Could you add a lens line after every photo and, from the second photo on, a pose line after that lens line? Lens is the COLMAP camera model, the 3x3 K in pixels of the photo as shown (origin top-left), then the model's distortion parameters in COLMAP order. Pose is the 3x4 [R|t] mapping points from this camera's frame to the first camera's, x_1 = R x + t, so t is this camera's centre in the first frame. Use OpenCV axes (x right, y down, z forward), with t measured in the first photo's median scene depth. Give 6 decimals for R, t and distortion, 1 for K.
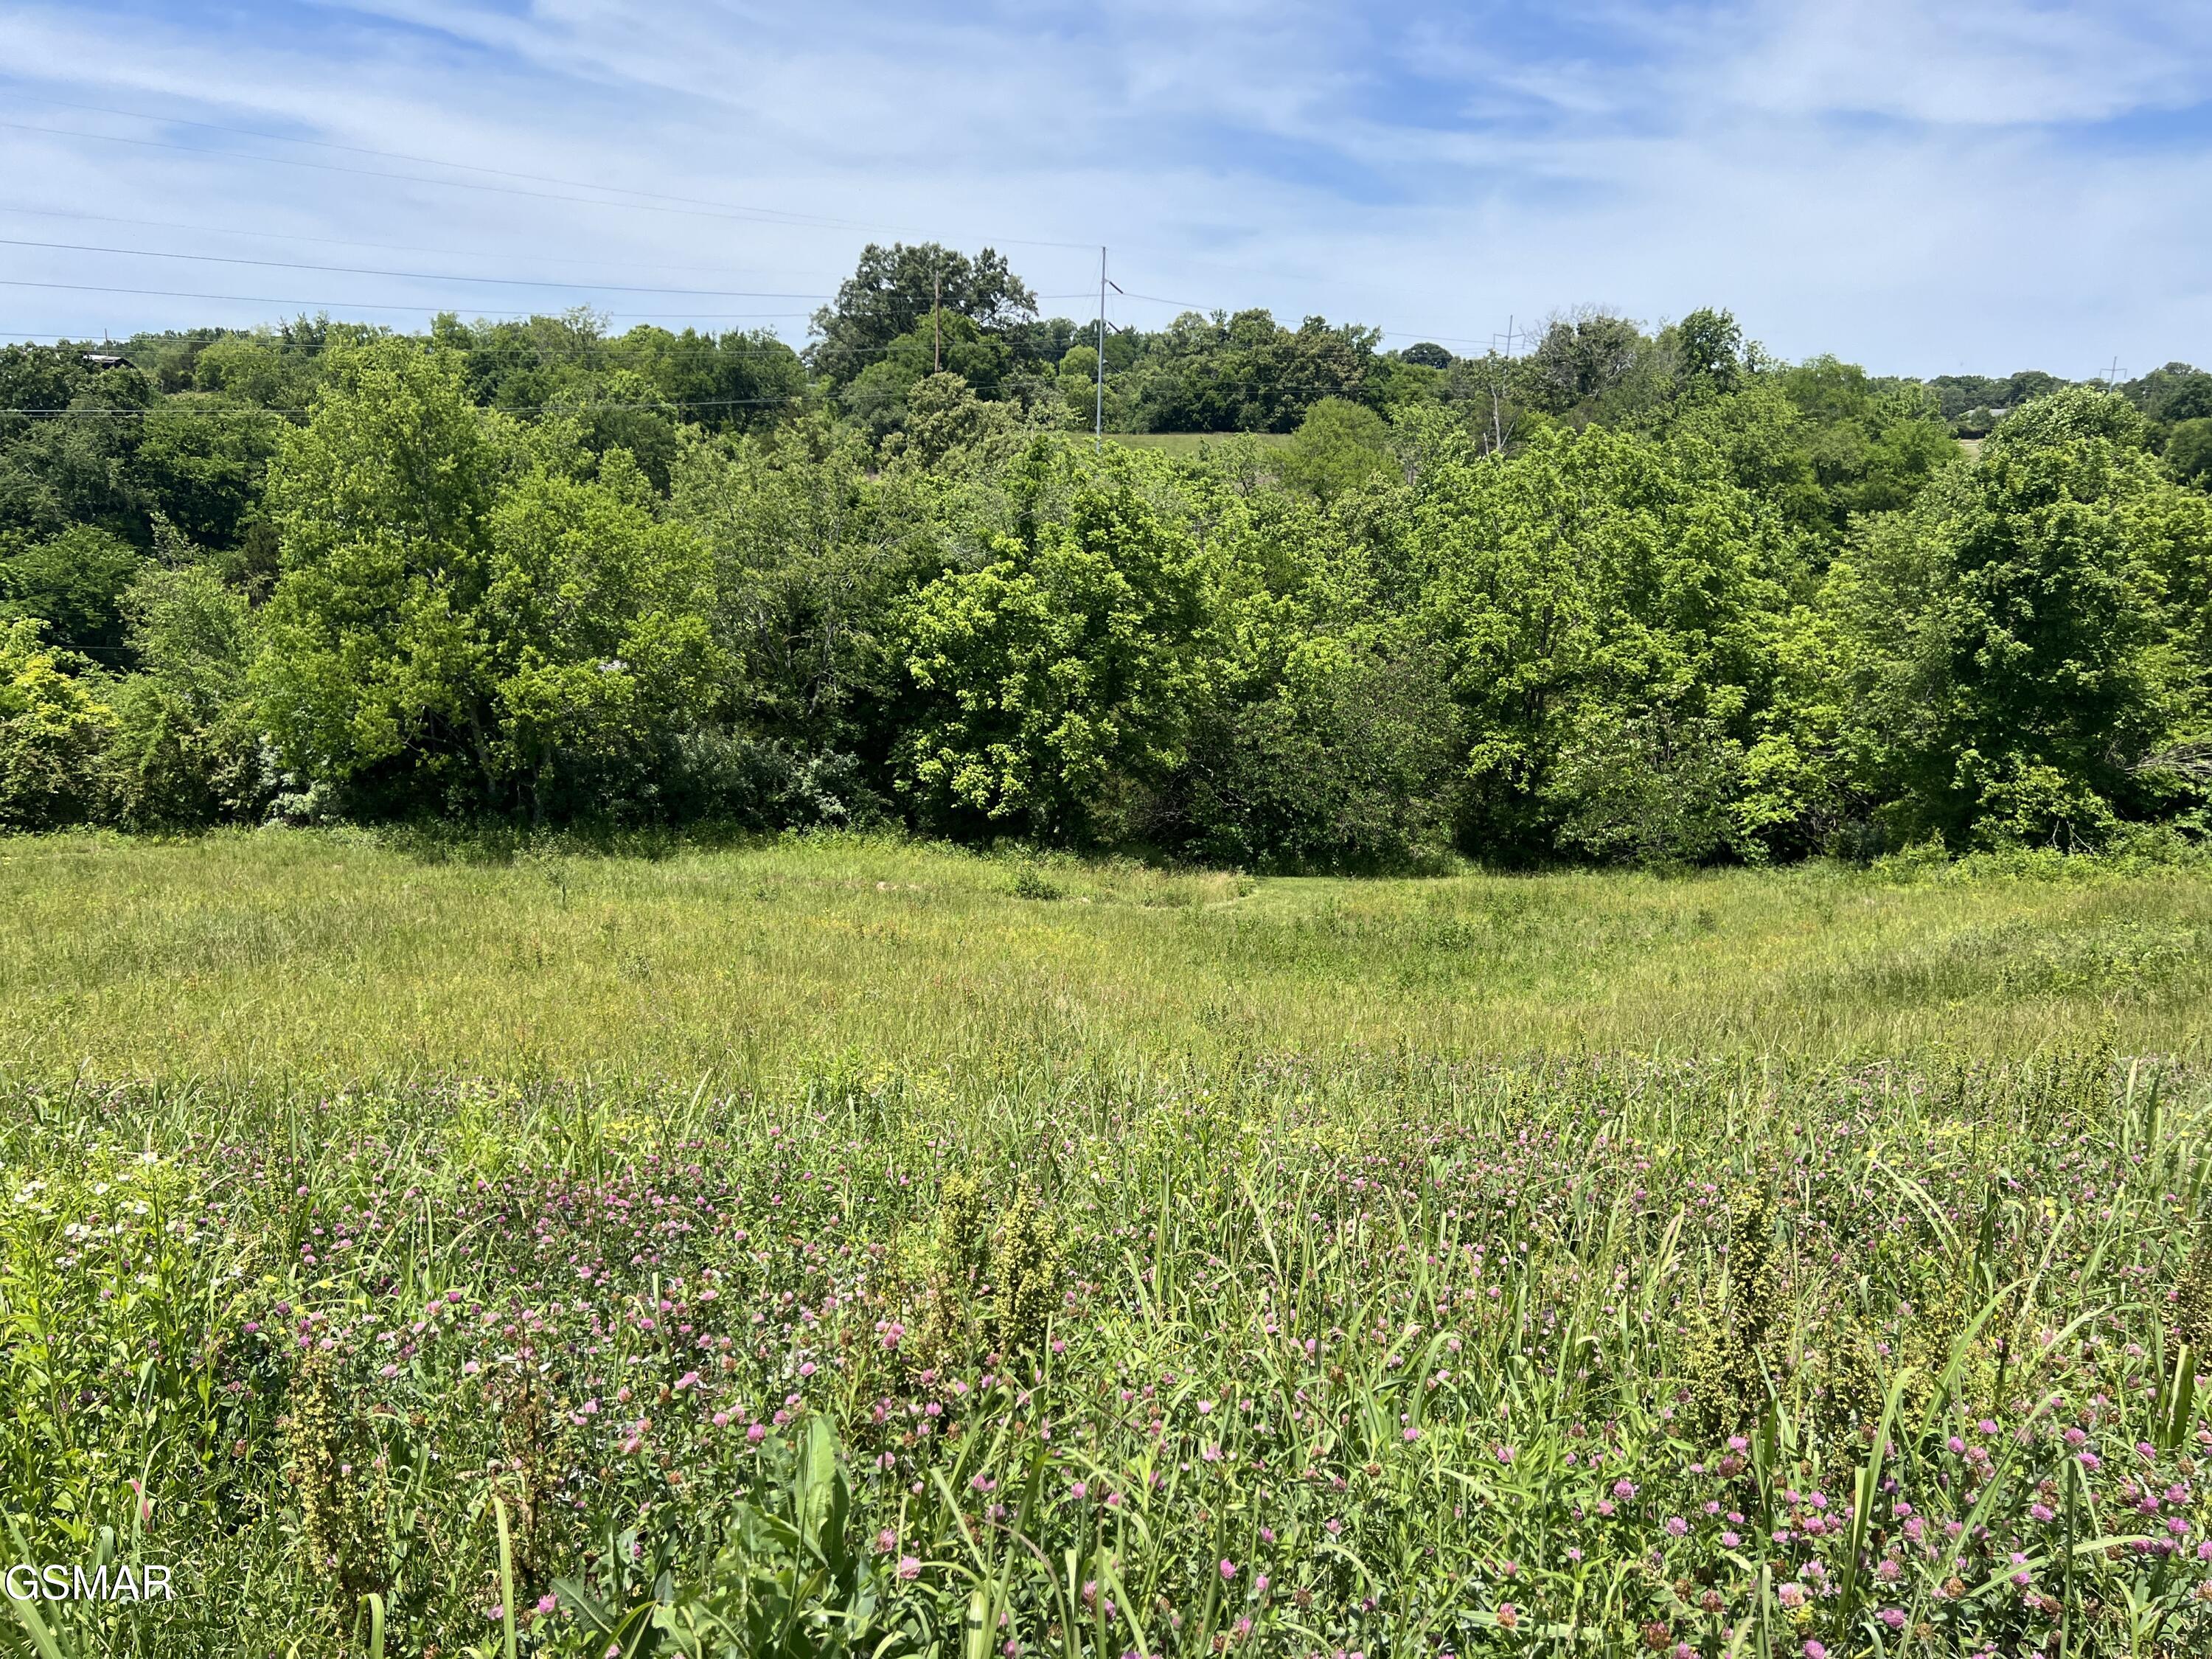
lens RADIAL K [[1660.1, 0, 1109.4], [0, 1660.1, 876.9], [0, 0, 1]] dist [0.062431, -0.065161]
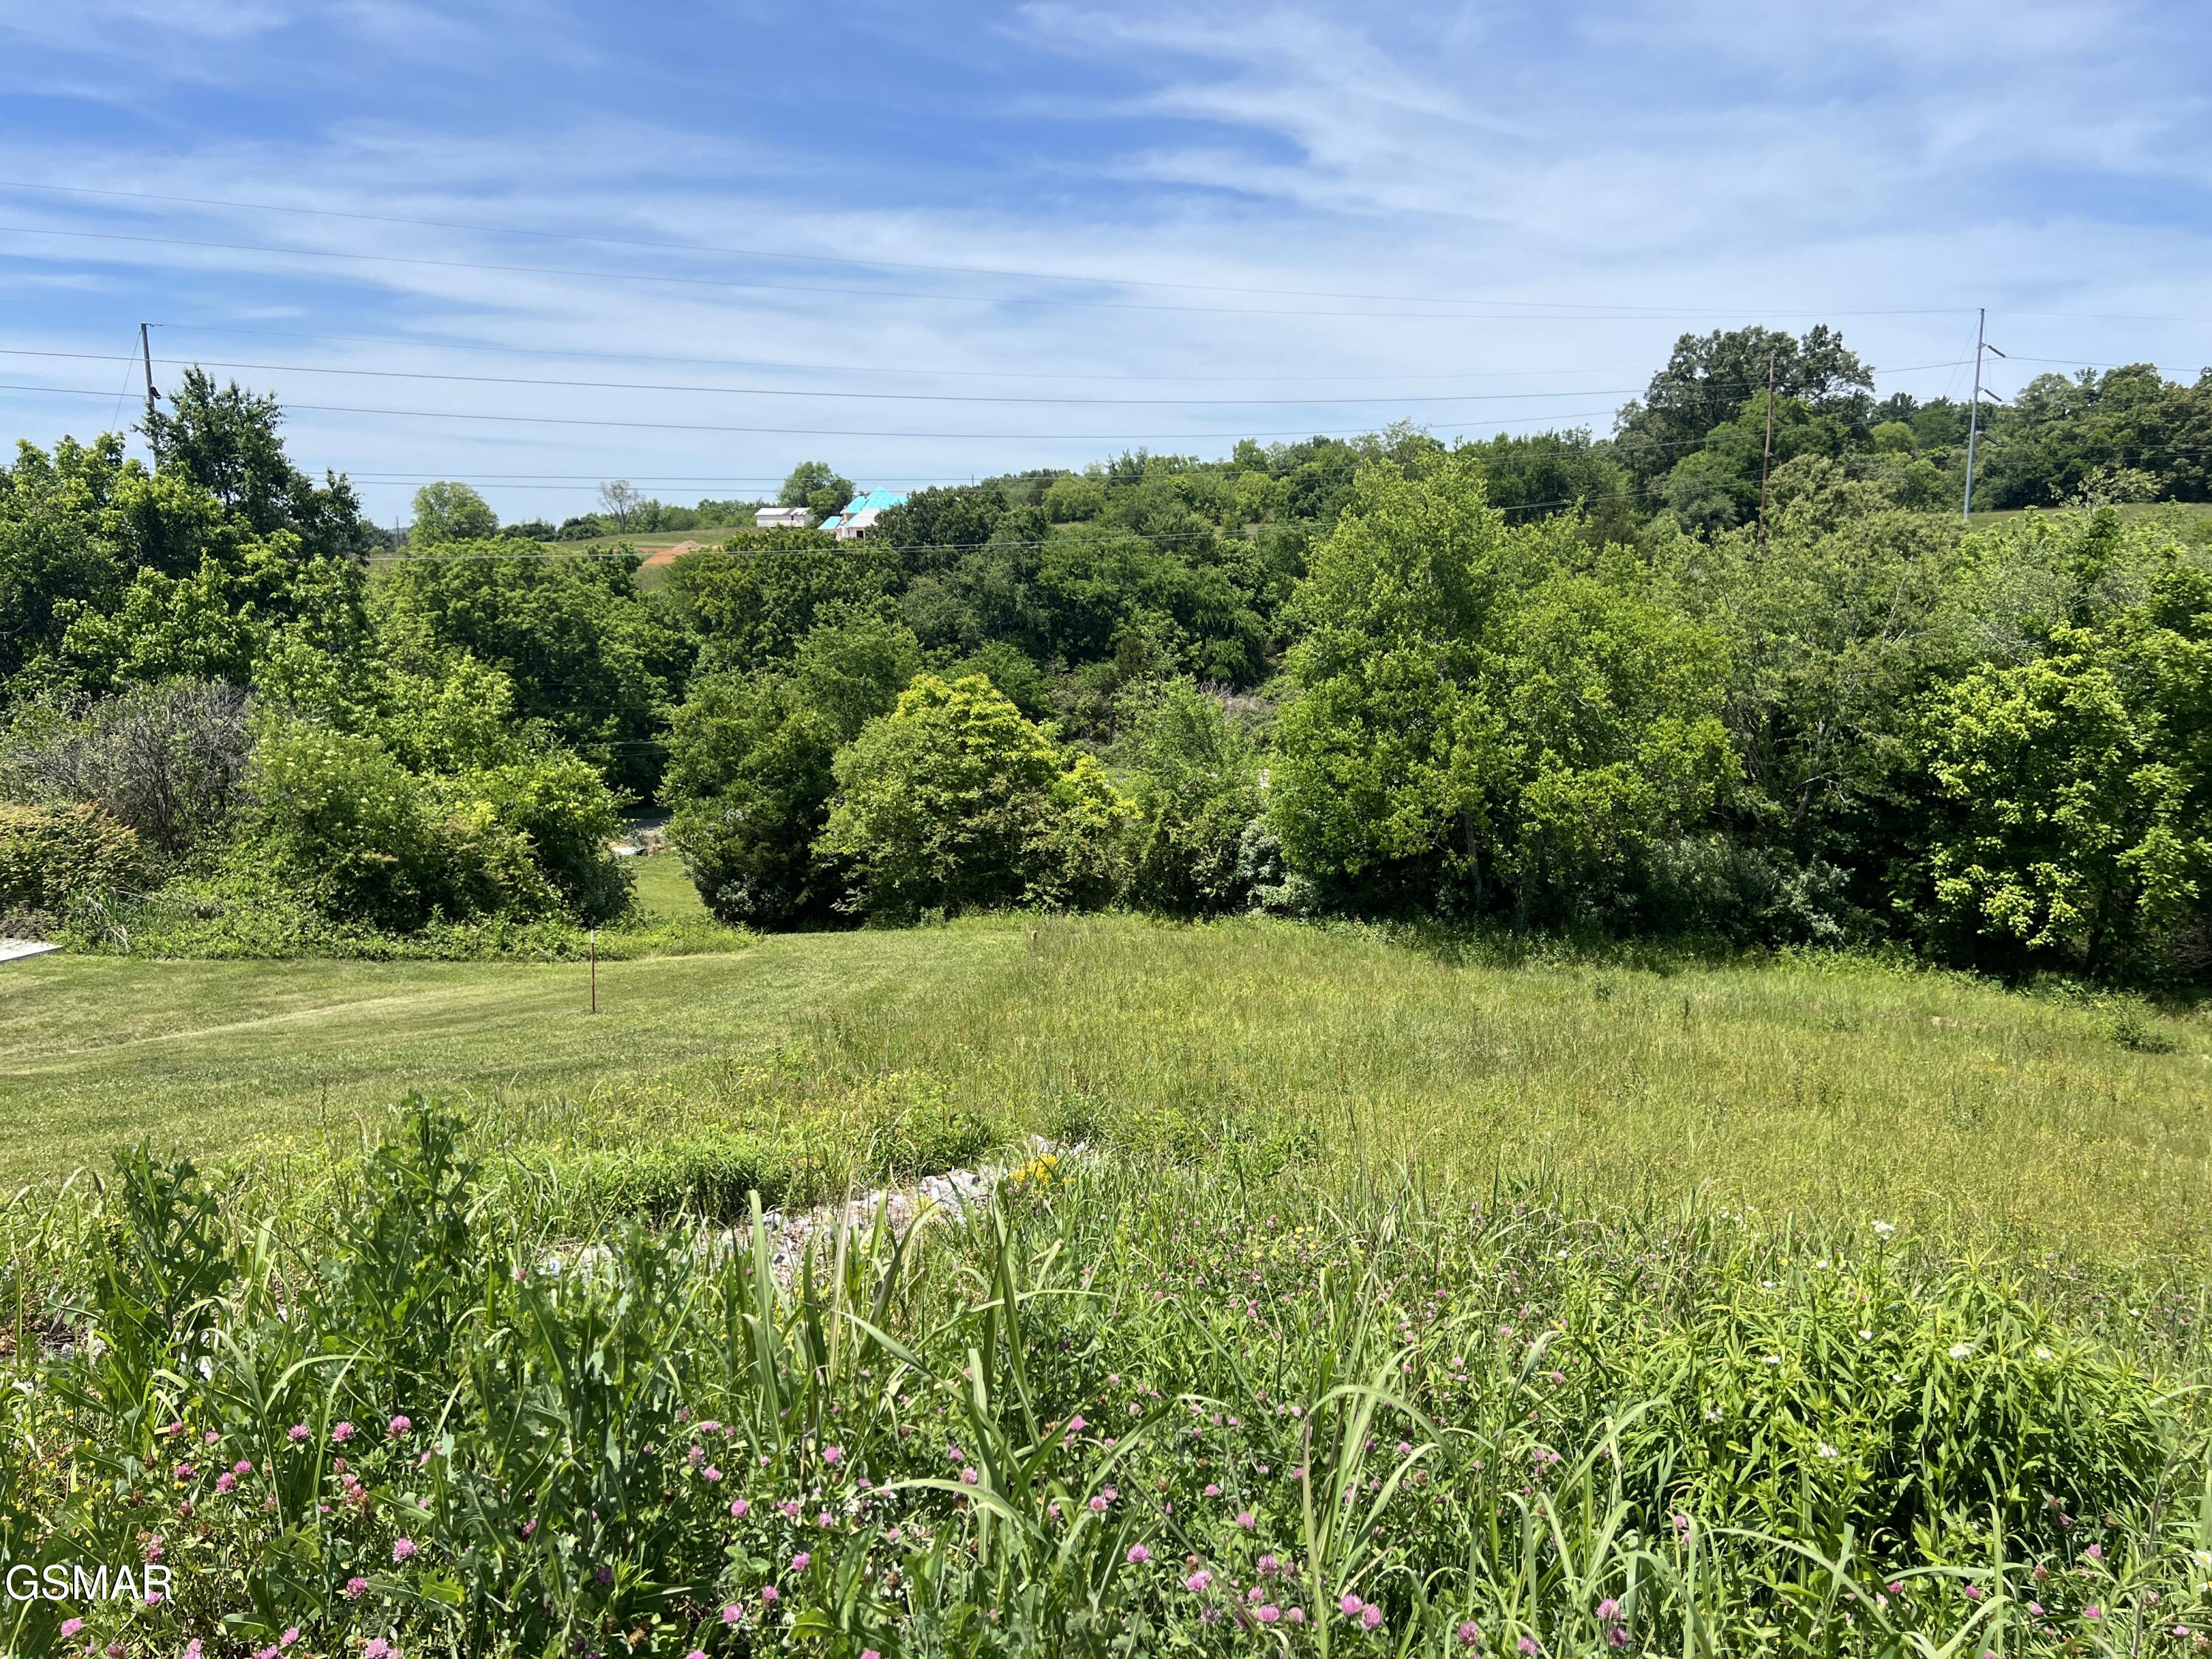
lens RADIAL K [[1660.1, 0, 1079.1], [0, 1660.1, 876.6], [0, 0, 1]] dist [0.062431, -0.065161]
pose [[0.906023, 0.041948, -0.421145, -0.142033], [-0.066801, 0.996777, -0.044429, -0.000789], [0.417924, 0.068387, 0.905905, -0.000093]]
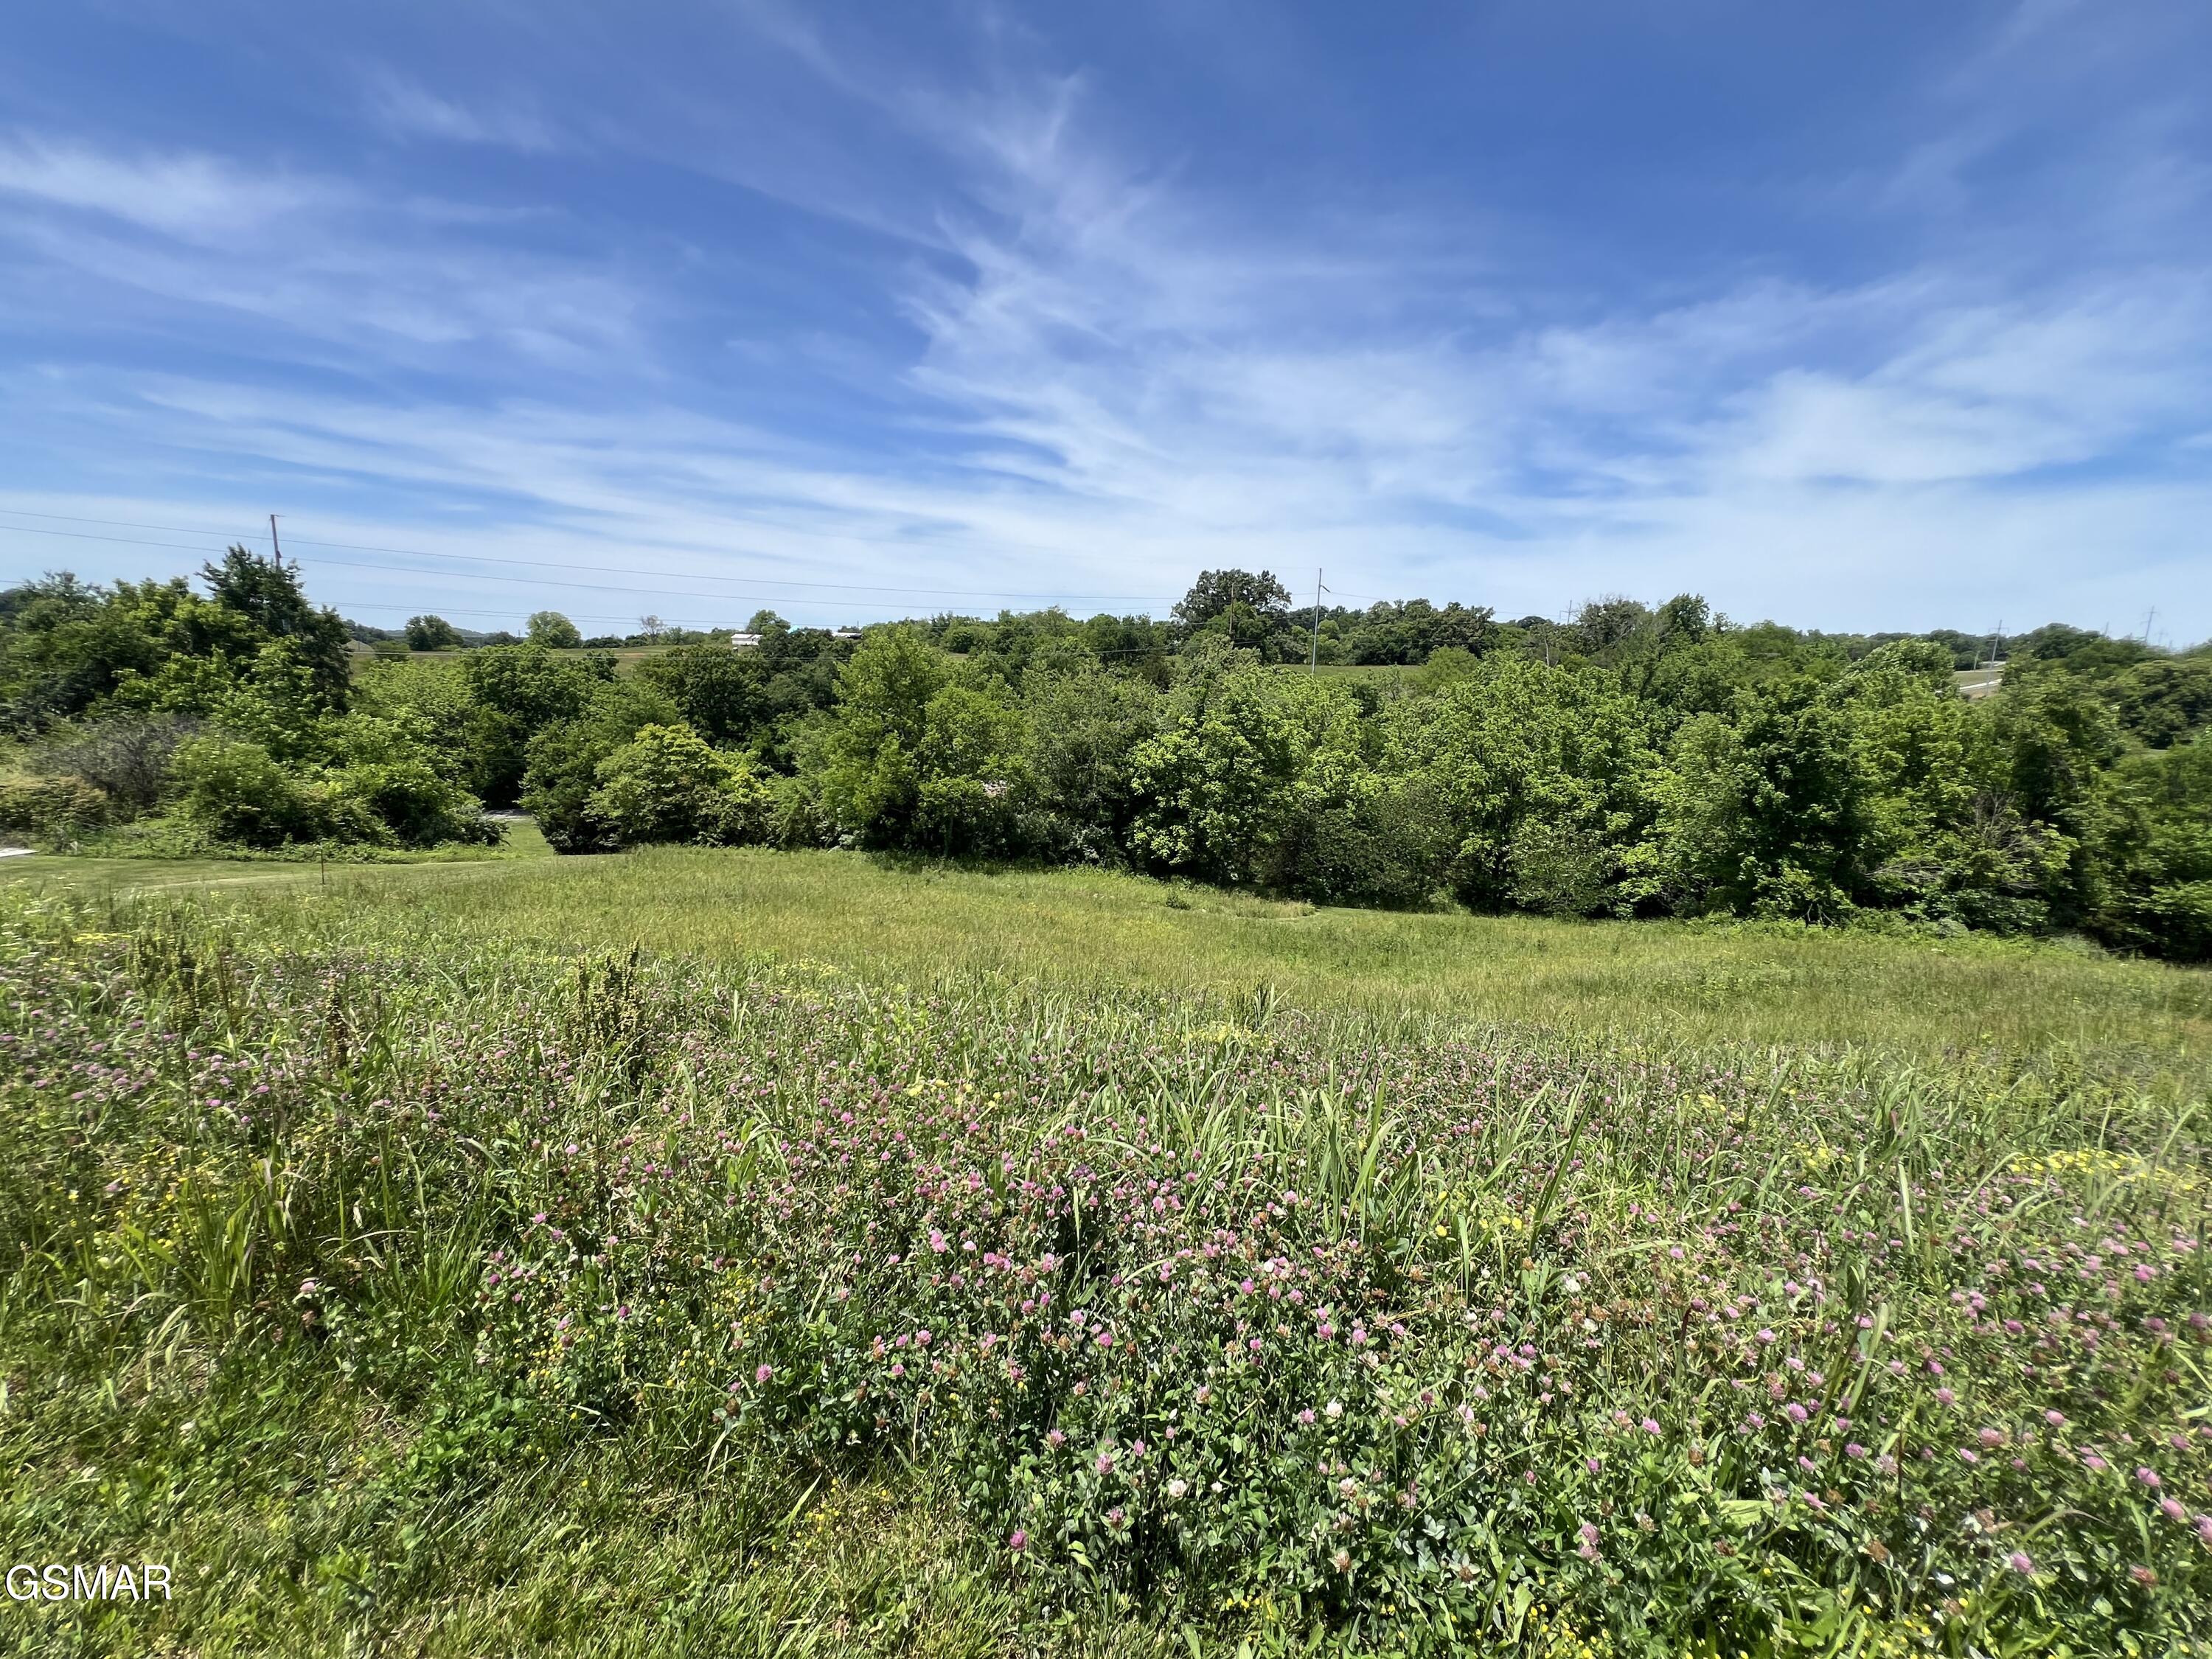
lens RADIAL K [[888.8, 0, 1105.3], [0, 888.8, 860.0], [0, 0, 1]] dist [-0.005002, 0.000139]
pose [[0.964427, 0.054698, -0.258629, 0.110247], [-0.066433, 0.997110, -0.036849, 0.001332], [0.255866, 0.052720, 0.965274, 0.003208]]
